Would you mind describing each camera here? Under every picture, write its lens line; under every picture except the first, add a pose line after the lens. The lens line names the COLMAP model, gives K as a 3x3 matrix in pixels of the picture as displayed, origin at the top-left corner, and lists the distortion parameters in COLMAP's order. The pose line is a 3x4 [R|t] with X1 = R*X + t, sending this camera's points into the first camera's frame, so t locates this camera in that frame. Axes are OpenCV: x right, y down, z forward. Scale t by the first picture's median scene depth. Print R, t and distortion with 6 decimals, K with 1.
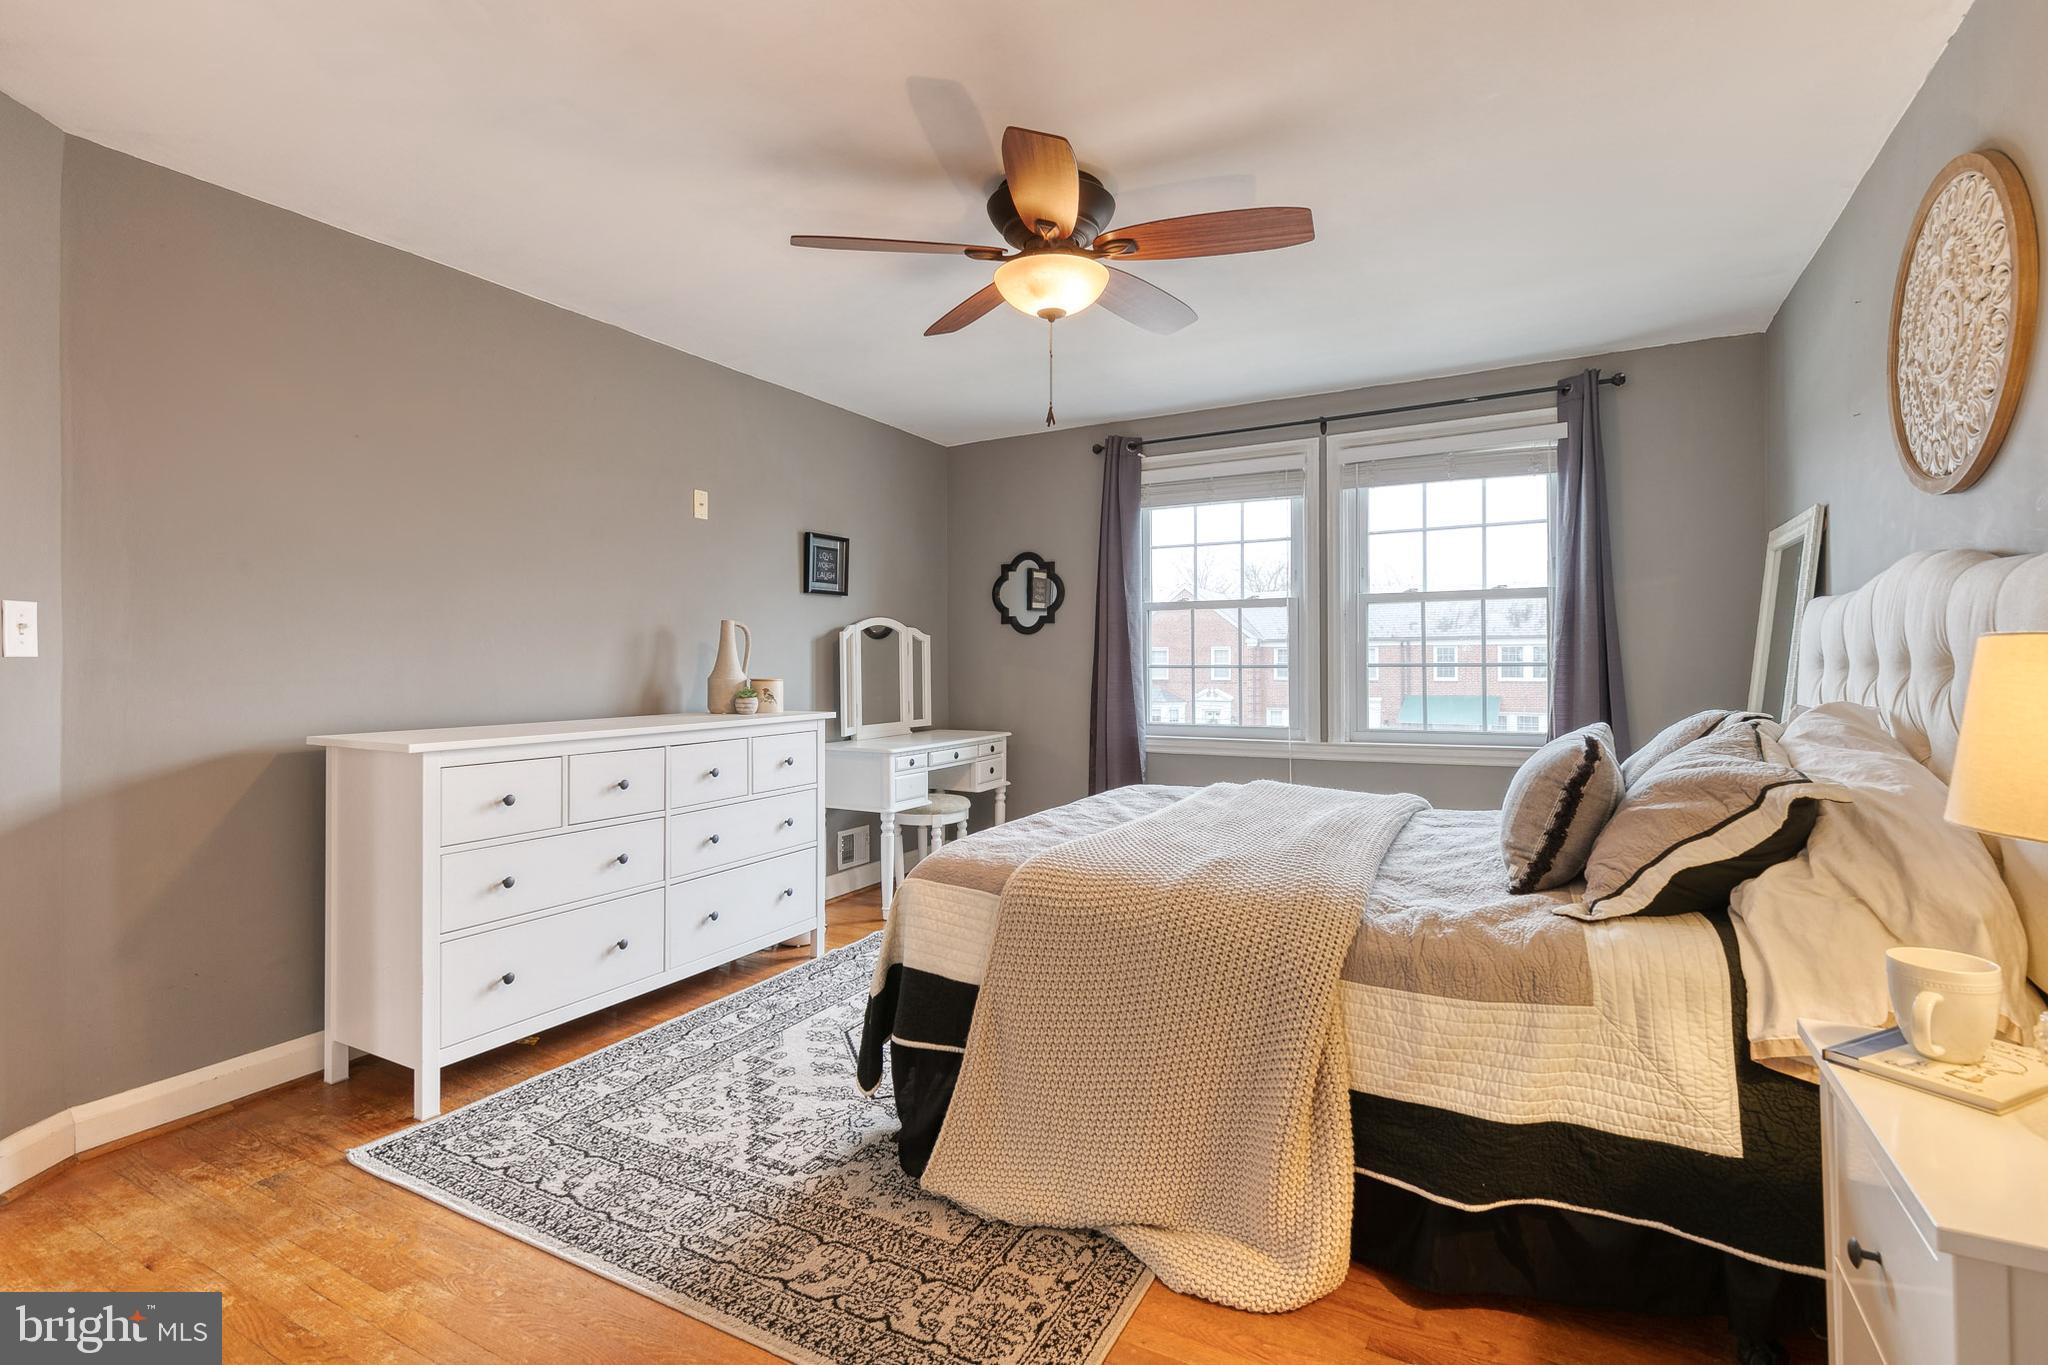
lens RADIAL K [[936.7, 0, 963.4], [0, 936.7, 663.7], [0, 0, 1]] dist [0.016268, -0.001971]
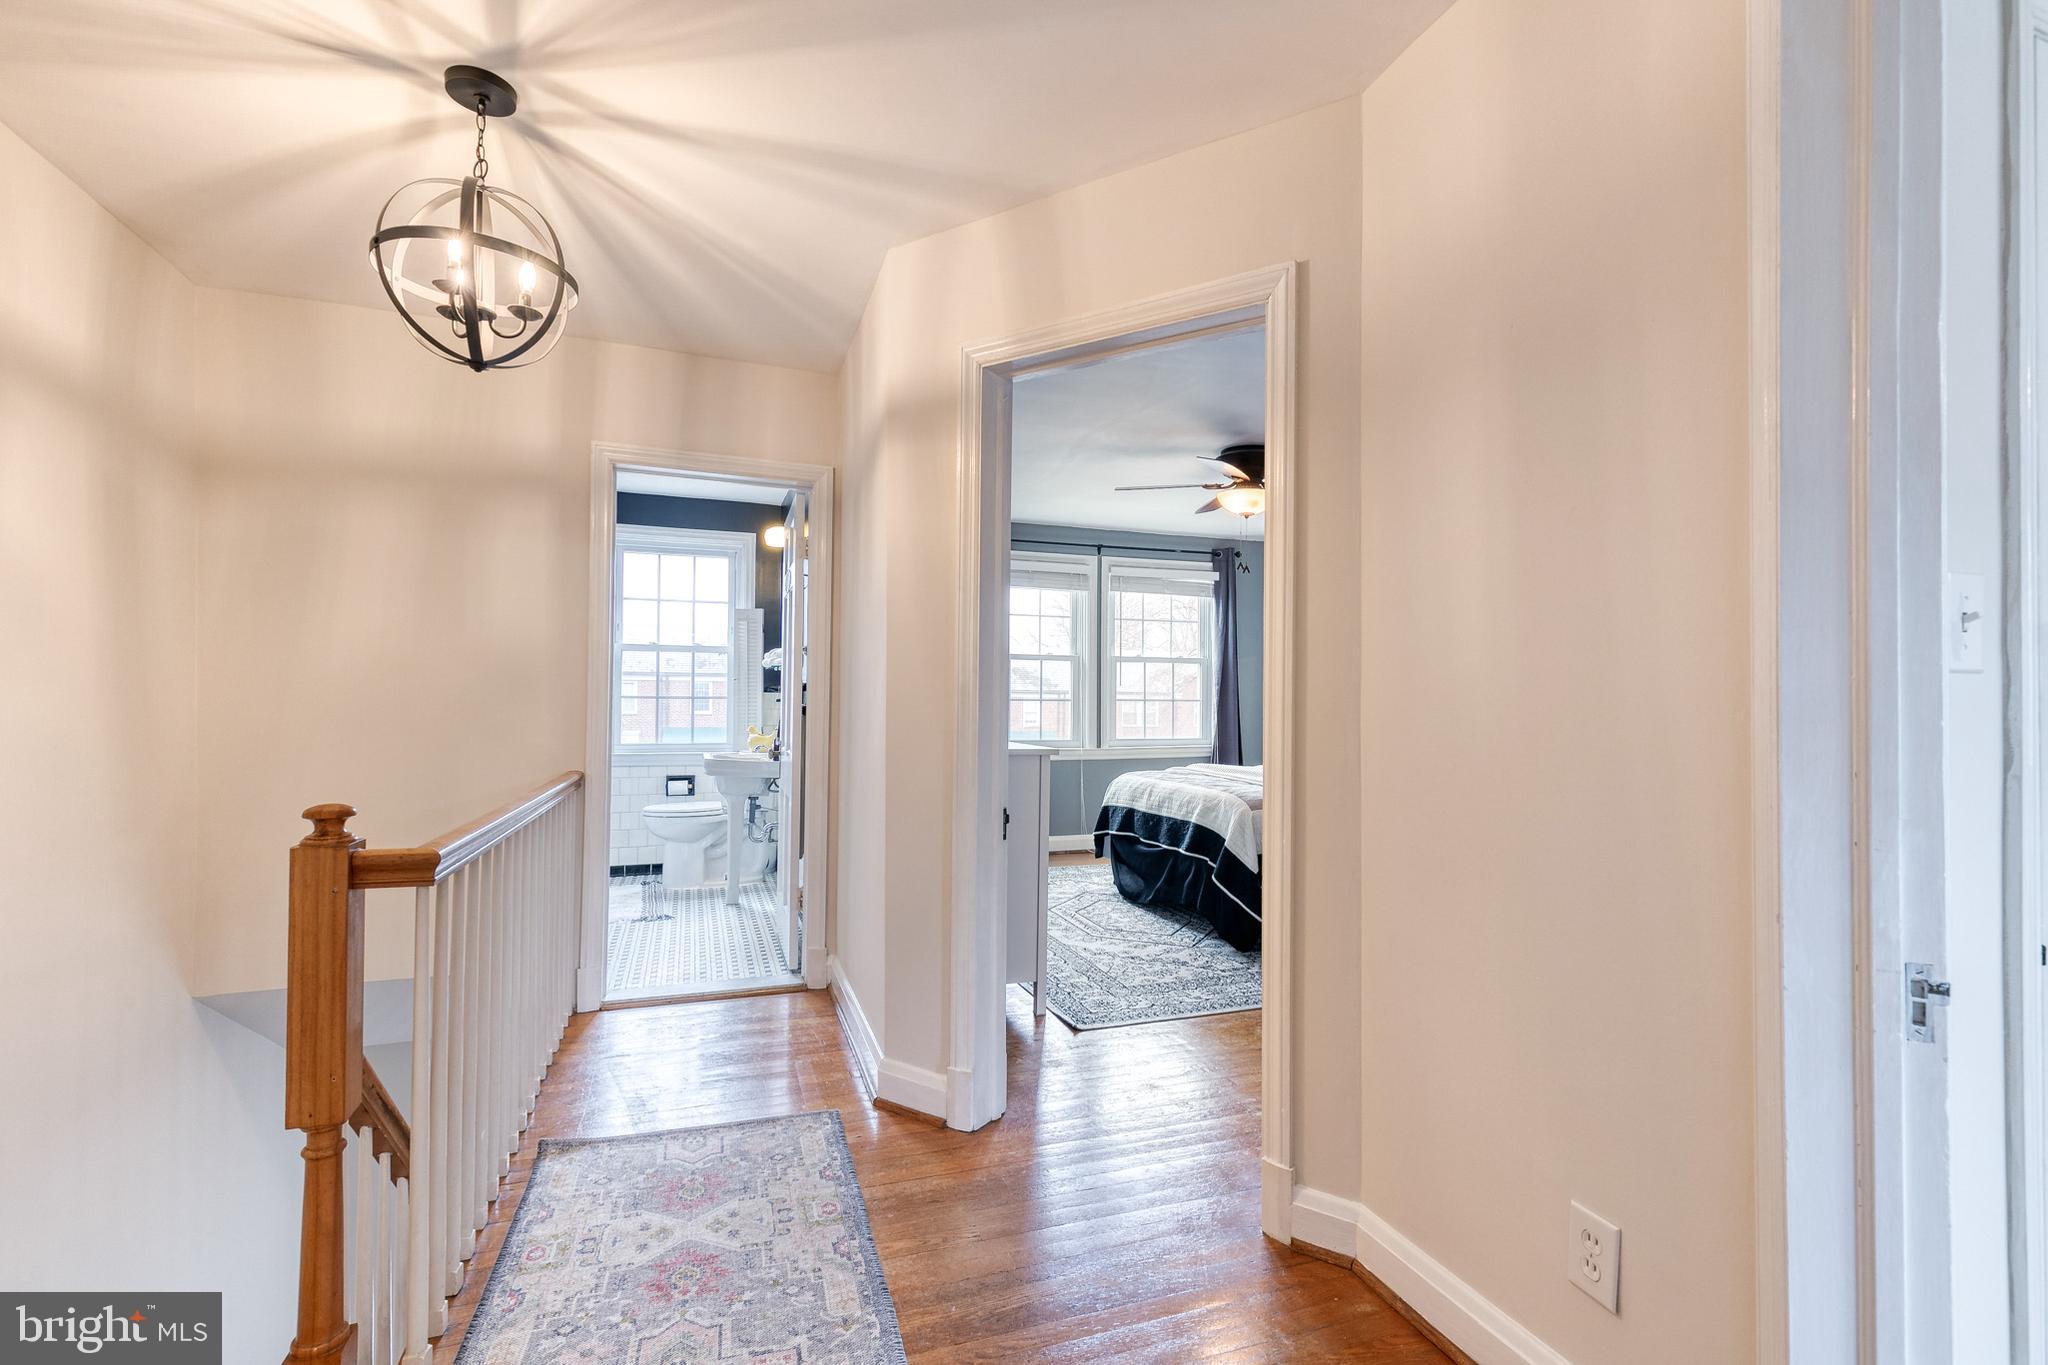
lens RADIAL K [[936.7, 0, 1020.8], [0, 936.7, 686.0], [0, 0, 1]] dist [0.016268, -0.001971]
pose [[0.648196, 0.025468, 0.761047, -1.046213], [-0.004640, 0.999554, -0.029497, 0.029826], [-0.761459, 0.015589, 0.648025, 0.086350]]
